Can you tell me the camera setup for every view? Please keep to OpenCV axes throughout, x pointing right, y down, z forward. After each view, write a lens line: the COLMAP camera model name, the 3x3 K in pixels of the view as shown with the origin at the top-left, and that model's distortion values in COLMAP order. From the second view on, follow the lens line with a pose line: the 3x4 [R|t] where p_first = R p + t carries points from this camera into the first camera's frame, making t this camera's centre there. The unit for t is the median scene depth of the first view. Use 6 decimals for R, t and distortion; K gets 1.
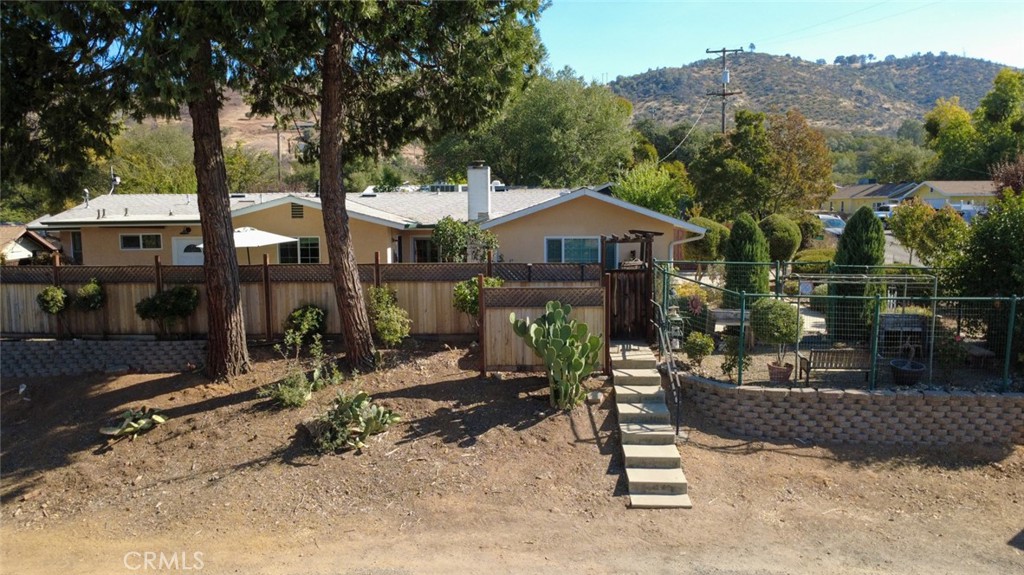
lens RADIAL K [[747.6, 0, 509.4], [0, 747.6, 288.2], [0, 0, 1]] dist [0.002687, -0.000225]
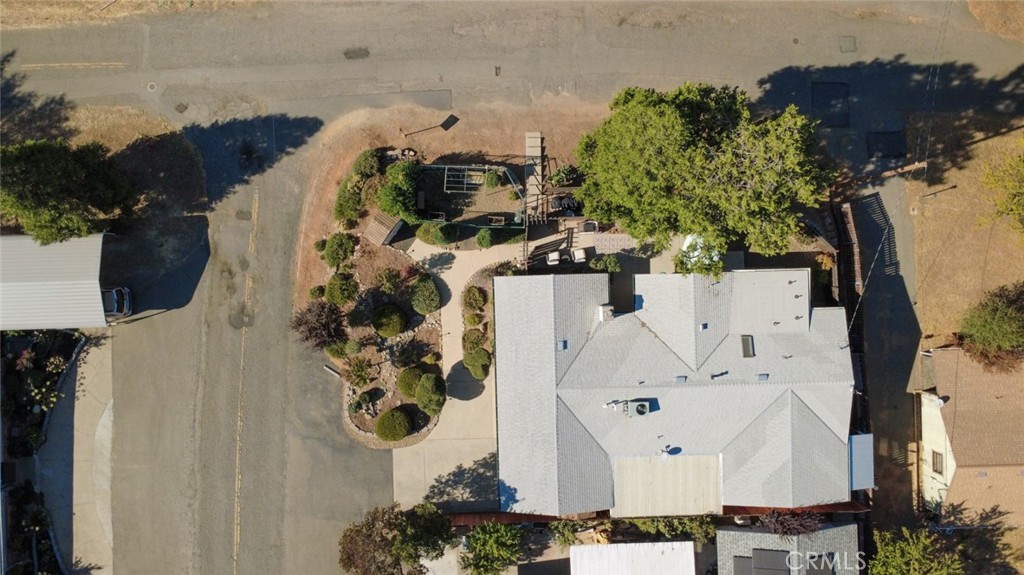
lens RADIAL K [[747.6, 0, 509.4], [0, 747.6, 288.2], [0, 0, 1]] dist [0.002687, -0.000225]
pose [[-0.998228, 0.059081, 0.007096, 0.299423], [-0.000950, -0.135050, 0.990838, -3.220456], [0.059497, 0.989076, 0.134867, 1.075073]]
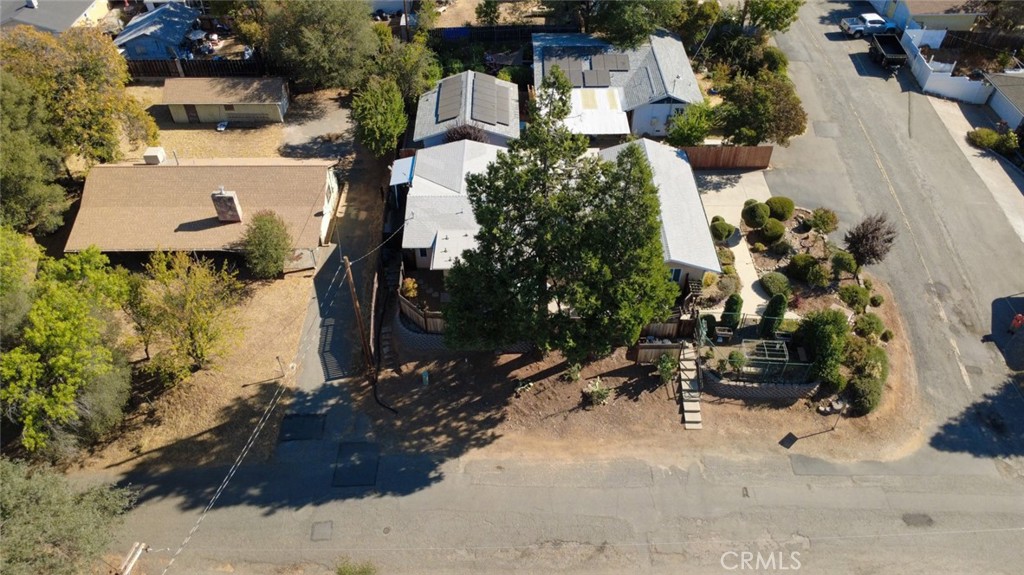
lens RADIAL K [[747.6, 0, 509.4], [0, 747.6, 288.2], [0, 0, 1]] dist [0.002687, -0.000225]
pose [[0.999343, -0.019070, 0.030835, -0.685039], [-0.003571, 0.794579, 0.607150, -2.115669], [-0.036079, -0.606861, 0.793989, -1.259216]]
